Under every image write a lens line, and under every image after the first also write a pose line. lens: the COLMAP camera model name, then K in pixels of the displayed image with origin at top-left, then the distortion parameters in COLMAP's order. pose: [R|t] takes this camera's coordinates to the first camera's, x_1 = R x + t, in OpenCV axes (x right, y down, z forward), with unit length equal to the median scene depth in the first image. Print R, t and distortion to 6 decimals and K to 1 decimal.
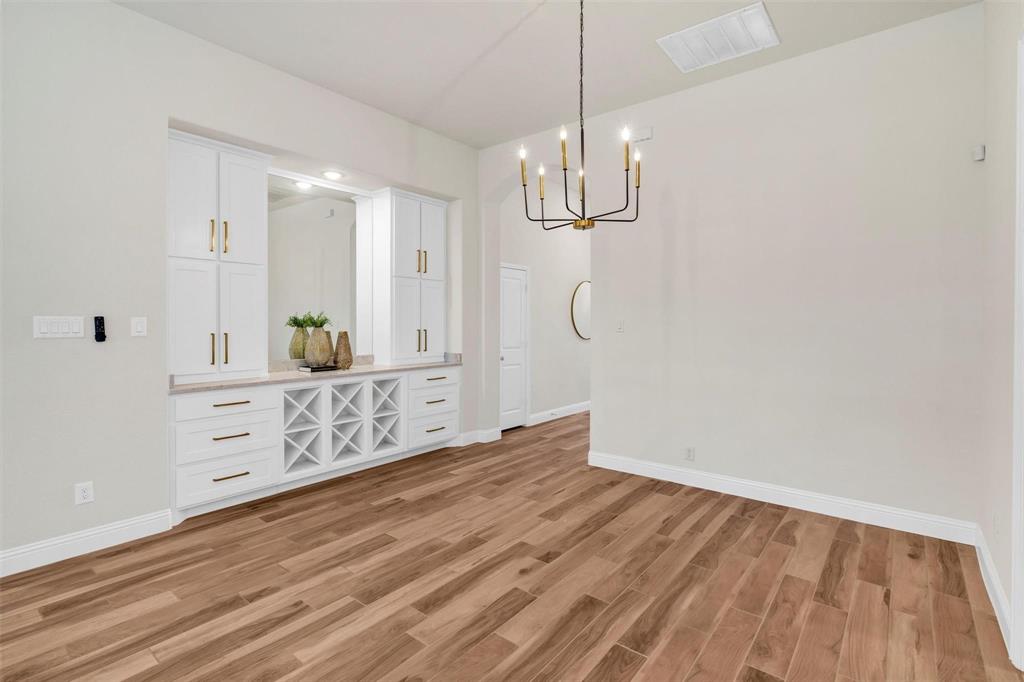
lens RADIAL K [[490.1, 0, 512.0], [0, 490.1, 341.0], [0, 0, 1]] dist [0.000952, 0.000028]
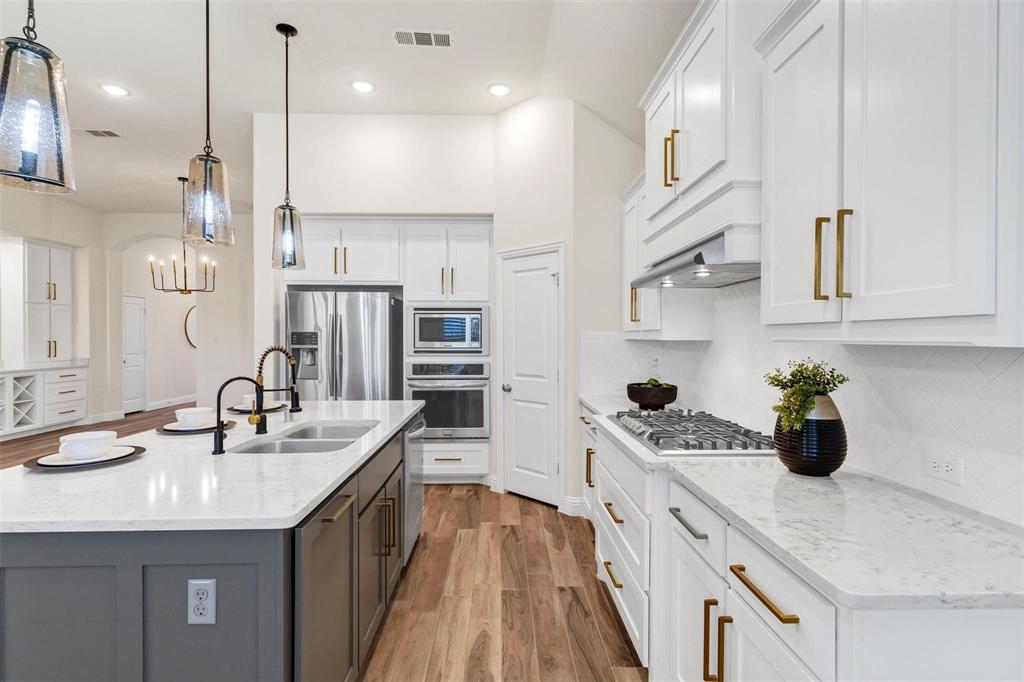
lens RADIAL K [[490.1, 0, 512.0], [0, 490.1, 341.0], [0, 0, 1]] dist [0.000952, 0.000028]
pose [[0.767280, -0.006652, 0.641277, -0.076822], [0.022639, 0.999604, -0.016718, 0.028486], [-0.640912, 0.027346, 0.767127, -0.869235]]
